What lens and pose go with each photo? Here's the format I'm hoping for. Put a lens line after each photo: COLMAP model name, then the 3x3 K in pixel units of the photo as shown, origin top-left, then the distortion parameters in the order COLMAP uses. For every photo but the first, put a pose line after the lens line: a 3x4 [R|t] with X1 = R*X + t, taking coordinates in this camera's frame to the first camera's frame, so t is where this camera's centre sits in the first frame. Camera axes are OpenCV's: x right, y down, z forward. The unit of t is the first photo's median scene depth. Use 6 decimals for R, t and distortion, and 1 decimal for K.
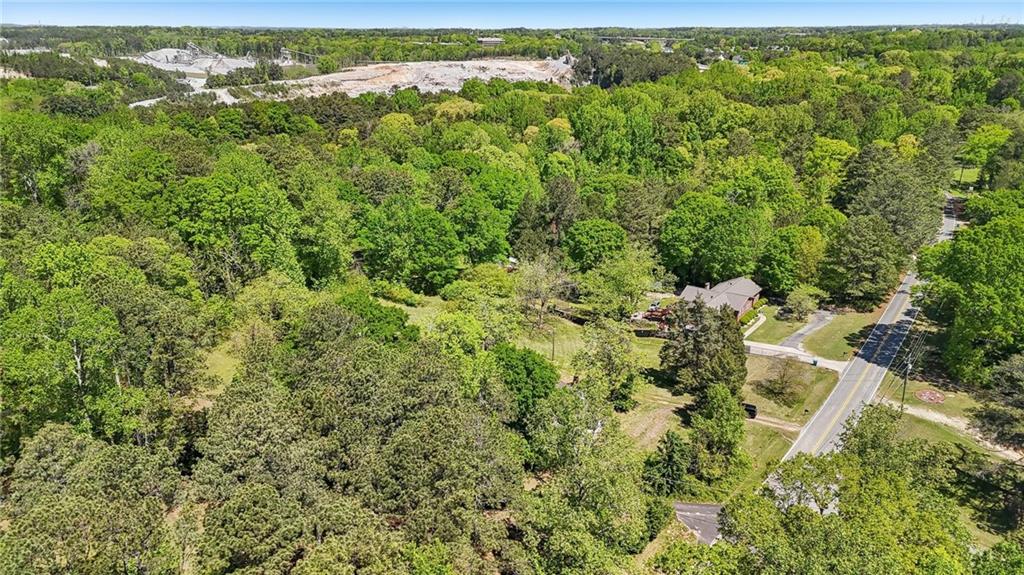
lens RADIAL K [[755.6, 0, 518.1], [0, 755.6, 290.1], [0, 0, 1]] dist [0.079444, -0.077497]
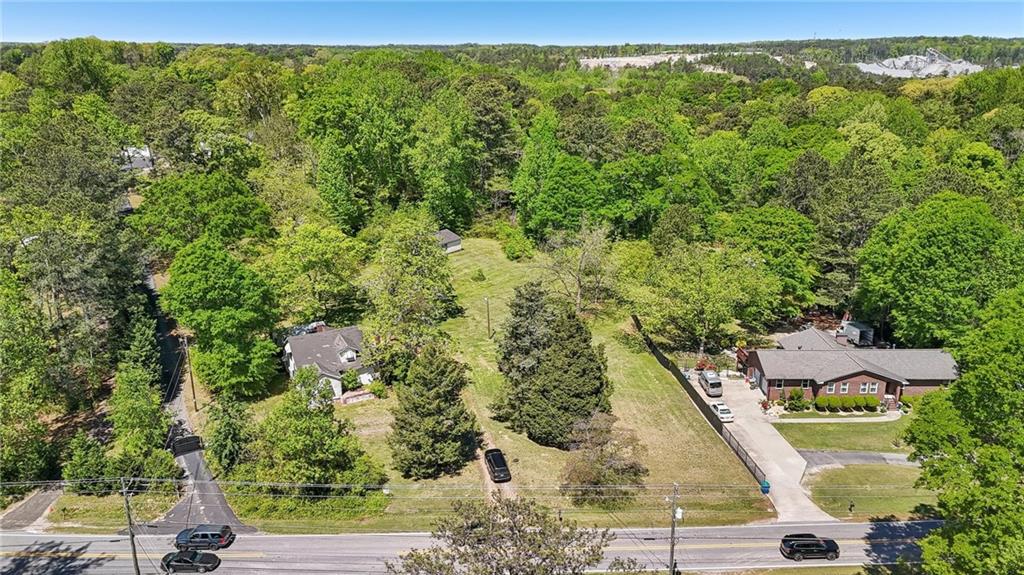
lens RADIAL K [[755.6, 0, 517.2], [0, 755.6, 293.3], [0, 0, 1]] dist [0.079444, -0.077497]
pose [[0.589100, 0.248094, -0.769032, 0.085546], [-0.261547, 0.959013, 0.109031, -0.005813], [0.764561, 0.136908, 0.629843, 0.068317]]
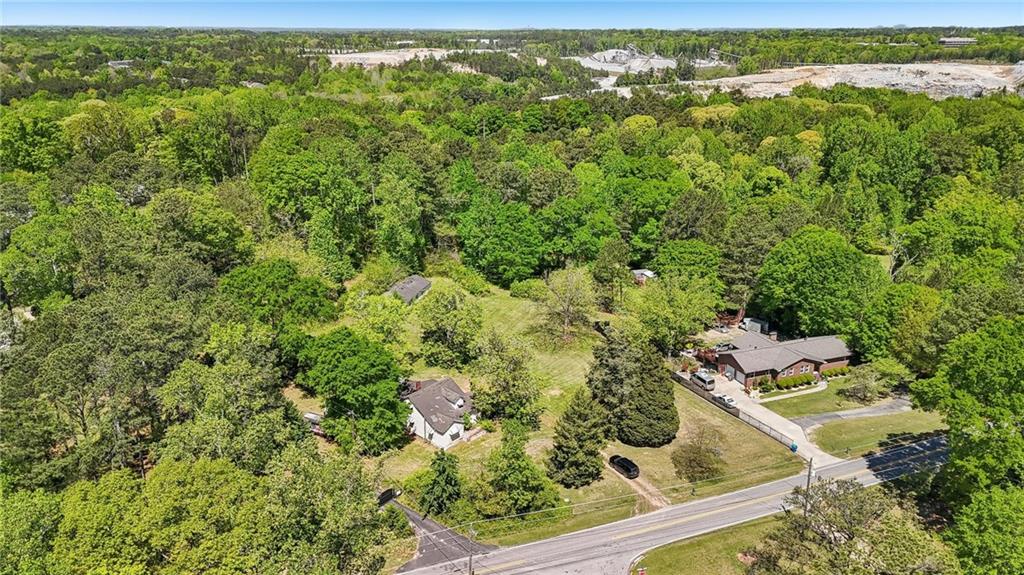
lens RADIAL K [[755.6, 0, 516.7], [0, 755.6, 294.2], [0, 0, 1]] dist [0.079444, -0.077497]
pose [[0.835326, 0.182533, -0.518567, 0.069083], [-0.180730, 0.982019, 0.054538, -0.007124], [0.519198, 0.048163, 0.853296, 0.020150]]
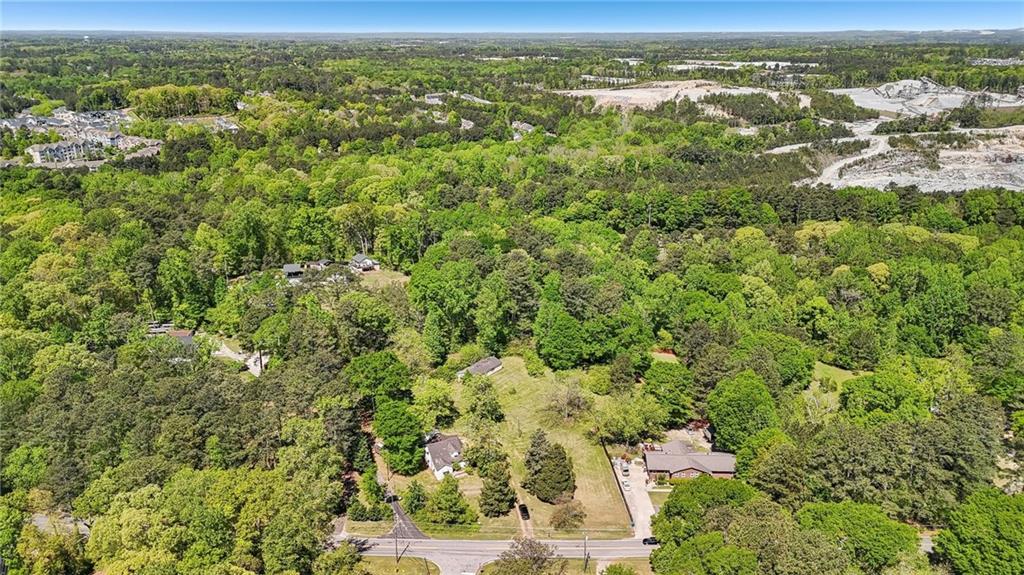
lens RADIAL K [[755.6, 0, 516.3], [0, 755.6, 287.2], [0, 0, 1]] dist [0.079444, -0.077497]
pose [[0.565467, 0.265775, -0.780776, 0.153408], [-0.269053, 0.954313, 0.129988, -0.052509], [0.779652, 0.136566, 0.611140, 0.000556]]
